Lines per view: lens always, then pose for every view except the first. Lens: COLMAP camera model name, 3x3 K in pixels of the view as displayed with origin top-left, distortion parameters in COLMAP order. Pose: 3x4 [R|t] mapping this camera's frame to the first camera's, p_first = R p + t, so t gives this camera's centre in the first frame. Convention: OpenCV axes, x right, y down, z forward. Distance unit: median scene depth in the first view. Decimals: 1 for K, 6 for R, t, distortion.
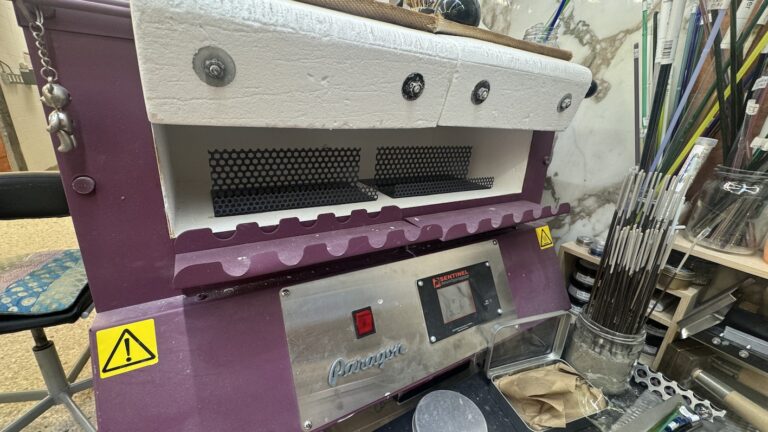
lens RADIAL K [[308.1, 0, 382.7], [0, 308.1, 214.5], [0, 0, 1]] dist [-0.002449, 0.001009]
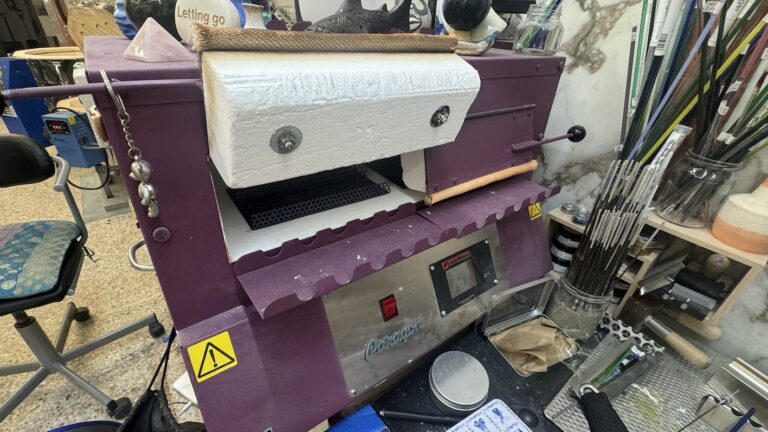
lens RADIAL K [[334.6, 0, 378.2], [0, 334.6, 210.6], [0, 0, 1]] dist [-0.001163, 0.000274]
pose [[0.995428, -0.048927, 0.082030, -0.168674], [0.031478, 0.978904, 0.201883, -0.242141], [-0.090177, -0.198378, 0.975968, -0.147752]]
